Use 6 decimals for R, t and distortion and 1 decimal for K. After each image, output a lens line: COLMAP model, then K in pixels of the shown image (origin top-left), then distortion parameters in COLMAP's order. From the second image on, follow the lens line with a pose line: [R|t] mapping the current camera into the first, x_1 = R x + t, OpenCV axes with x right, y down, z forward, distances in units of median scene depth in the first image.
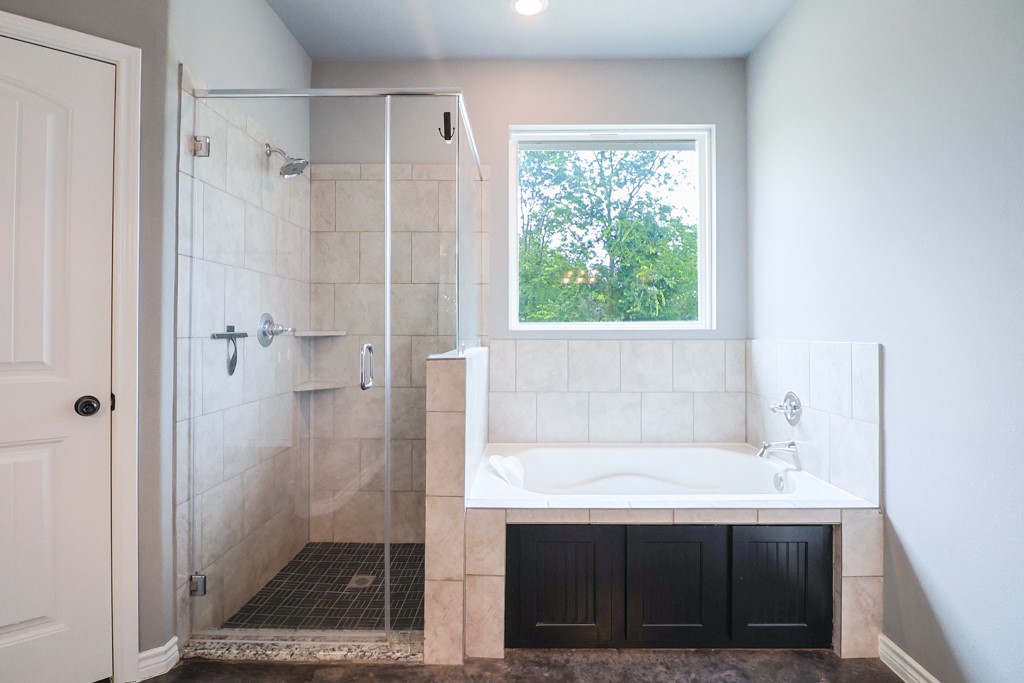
lens RADIAL K [[531.8, 0, 509.6], [0, 531.8, 328.4], [0, 0, 1]] dist [-0.003233, -0.013007]
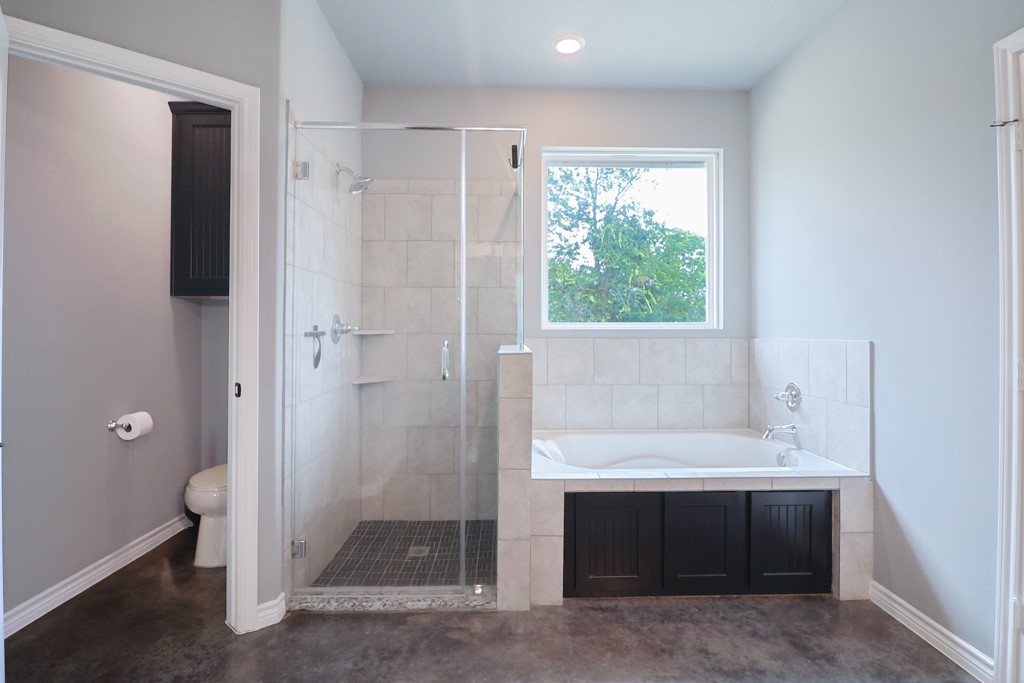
lens RADIAL K [[531.8, 0, 505.6], [0, 531.8, 329.0], [0, 0, 1]] dist [-0.003233, -0.013007]
pose [[0.999304, 0.001820, 0.037265, -0.171262], [-0.001928, 0.999994, 0.002858, -0.001176], [-0.037260, -0.002928, 0.999301, -0.171228]]
